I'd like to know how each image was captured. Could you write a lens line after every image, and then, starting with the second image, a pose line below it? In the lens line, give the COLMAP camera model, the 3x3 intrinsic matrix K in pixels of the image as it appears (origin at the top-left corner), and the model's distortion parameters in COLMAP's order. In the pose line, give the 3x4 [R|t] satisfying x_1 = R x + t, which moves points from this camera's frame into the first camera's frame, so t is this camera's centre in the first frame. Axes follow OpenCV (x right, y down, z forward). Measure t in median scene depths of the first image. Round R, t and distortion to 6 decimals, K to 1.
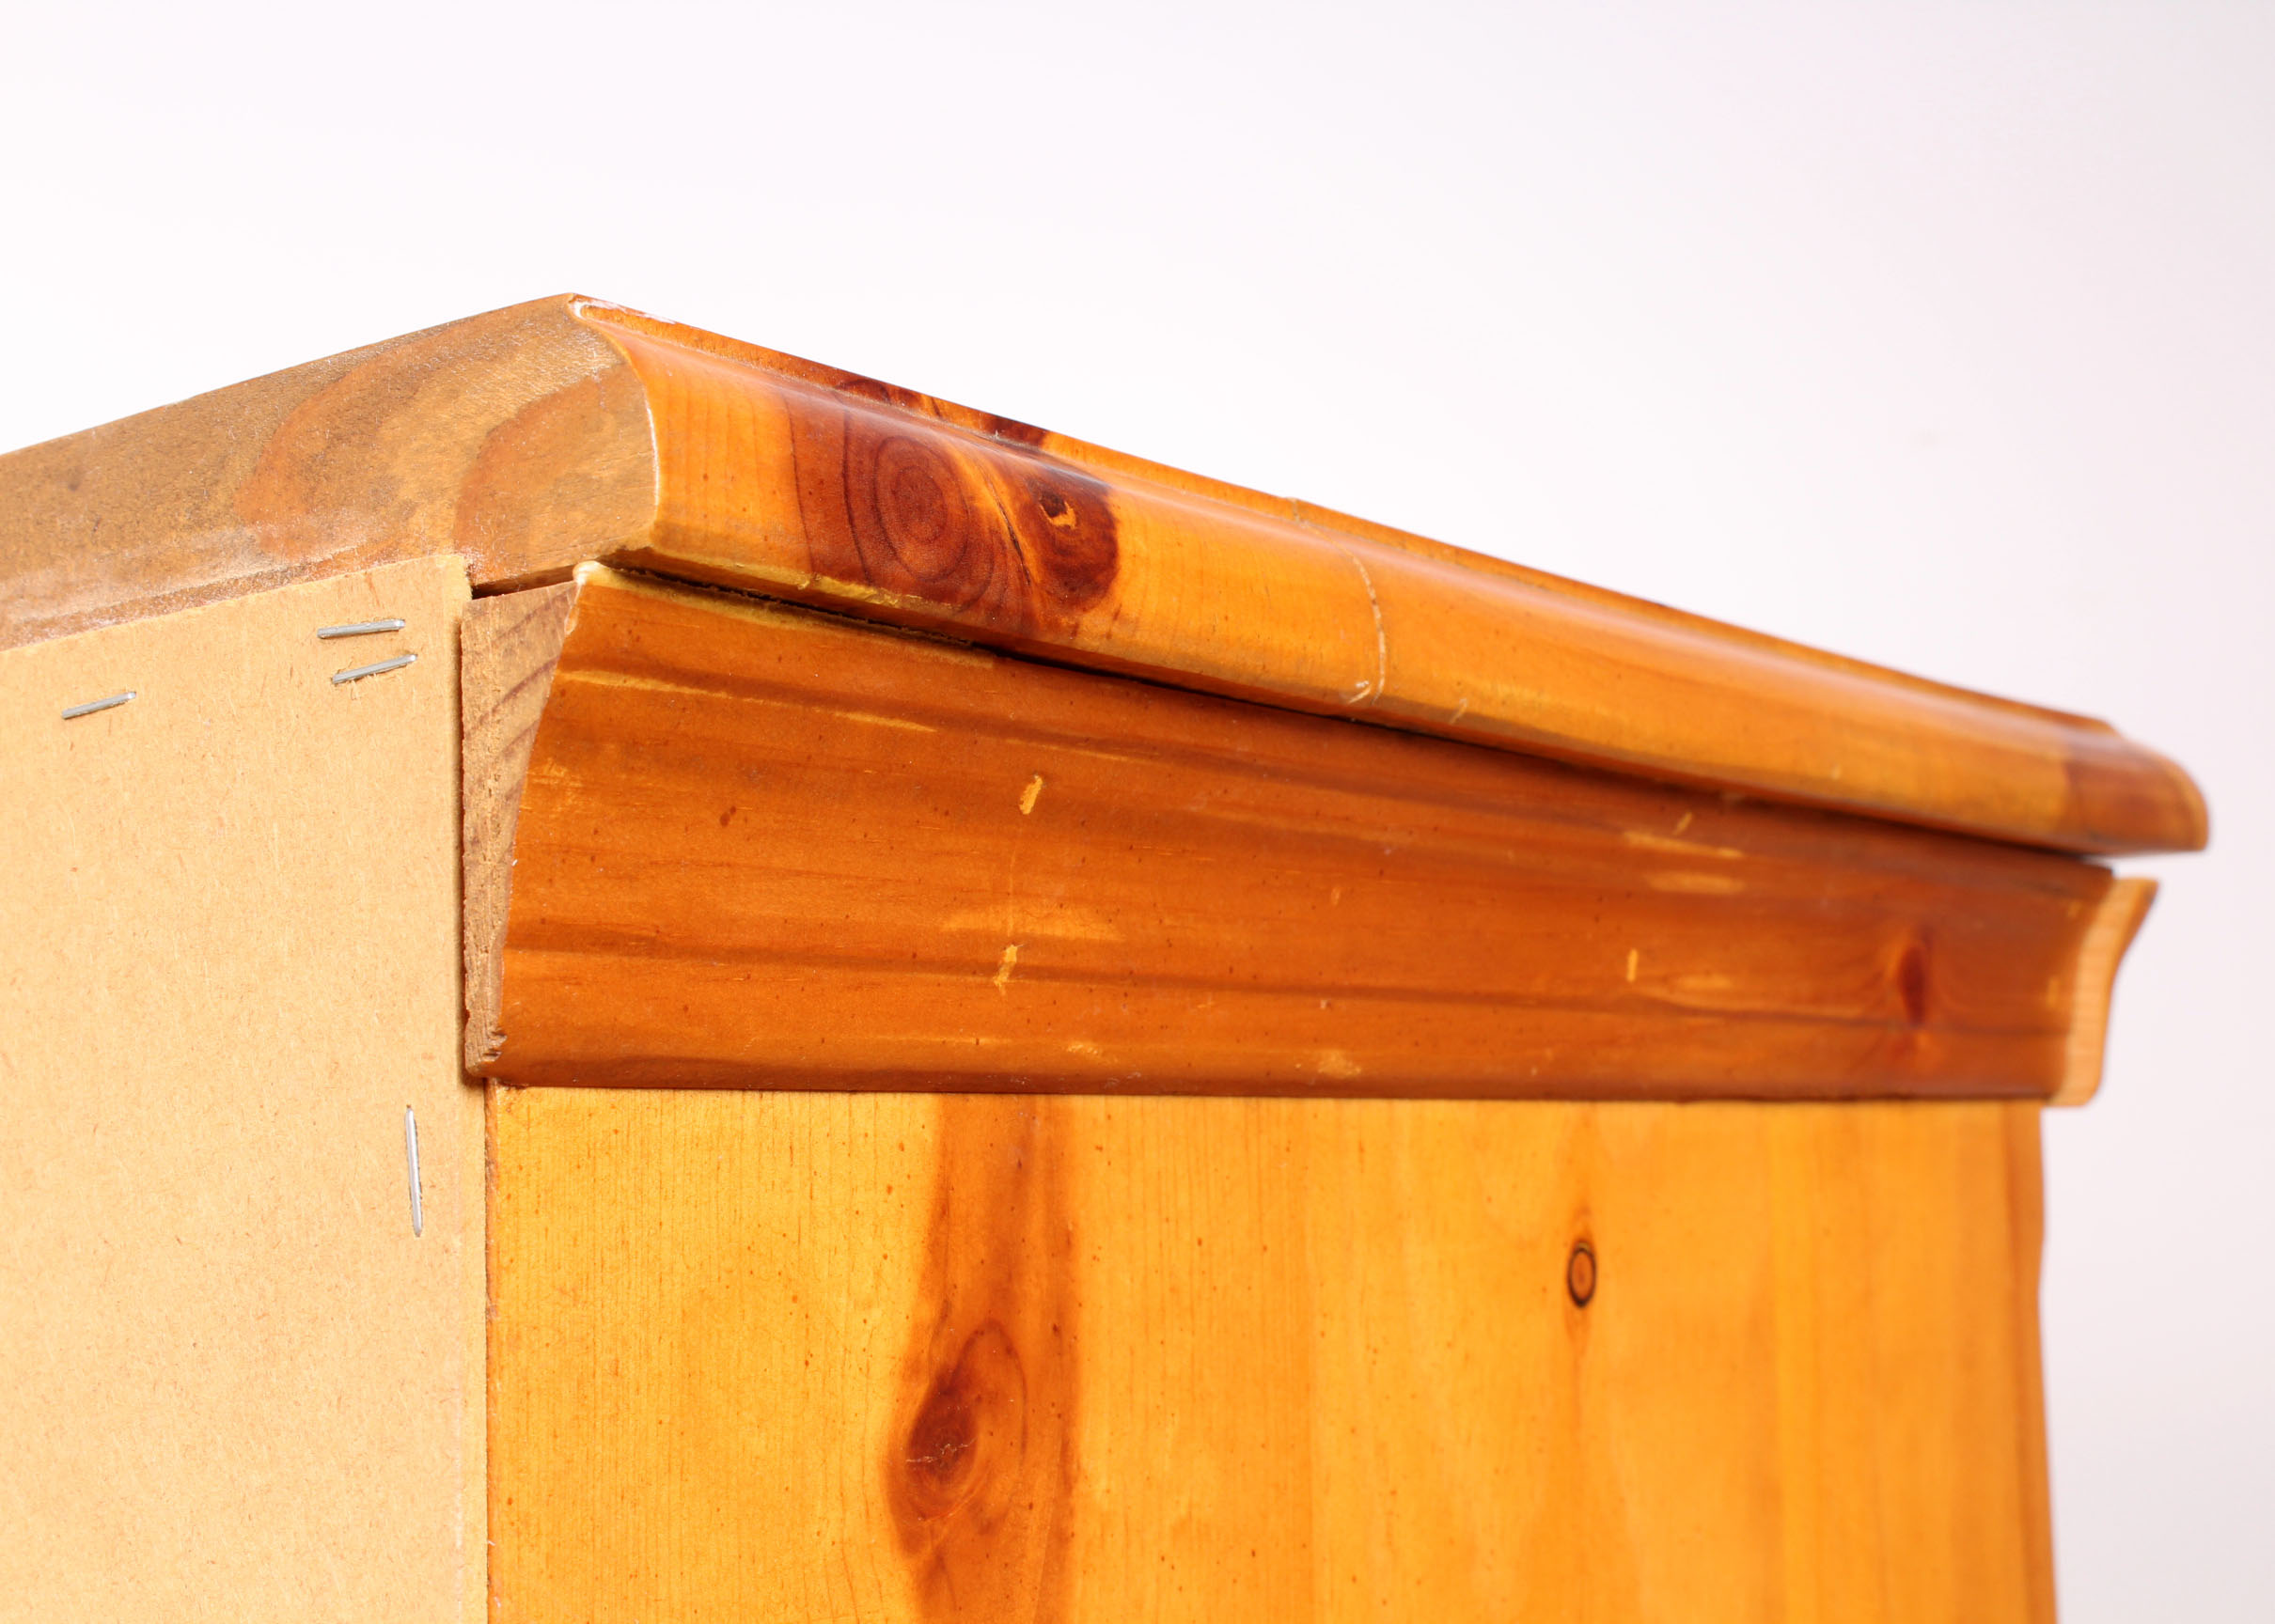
lens RADIAL K [[3137.1, 0, 1139.3], [0, 3137.1, 817.0], [0, 0, 1]] dist [-0.007456, 0.000000]
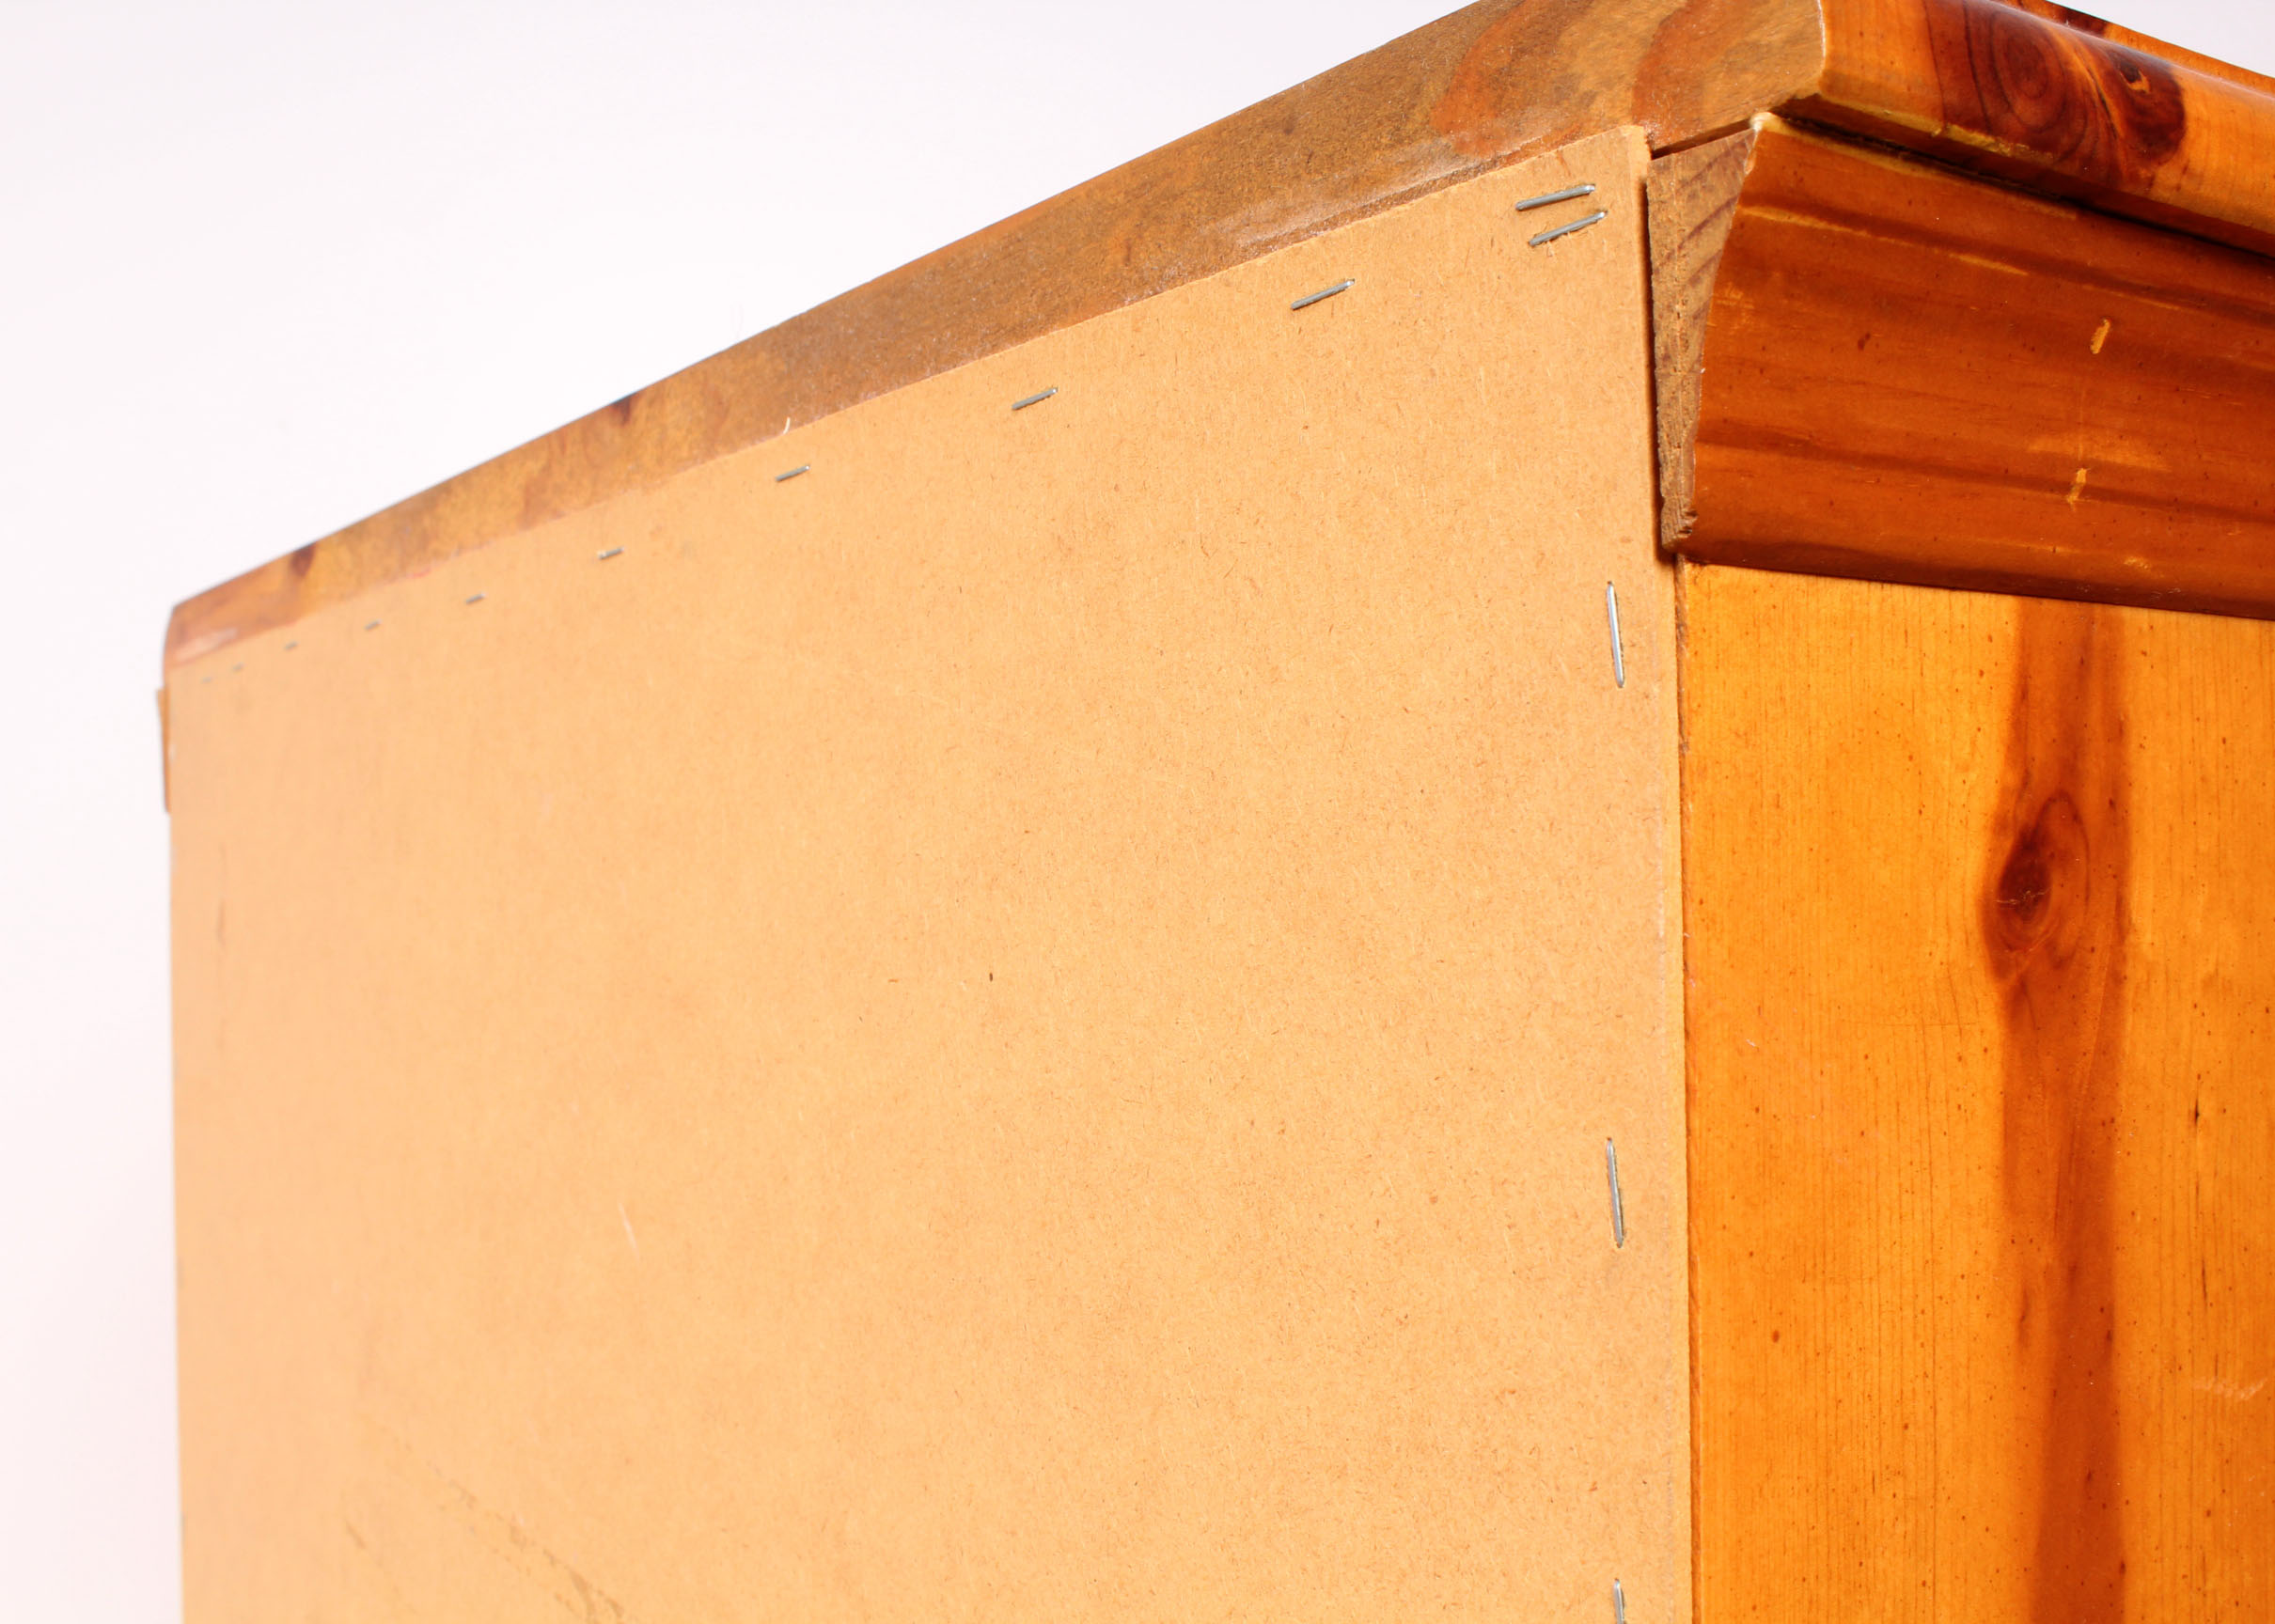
lens RADIAL K [[2419.3, 0, 1135.1], [0, 2419.3, 808.8], [0, 0, 1]] dist [-0.037600, 0.000000]
pose [[0.958234, -0.002491, -0.285974, -0.131531], [0.025063, 0.996846, 0.075297, 0.097520], [0.284885, -0.079320, 0.955274, 0.040223]]
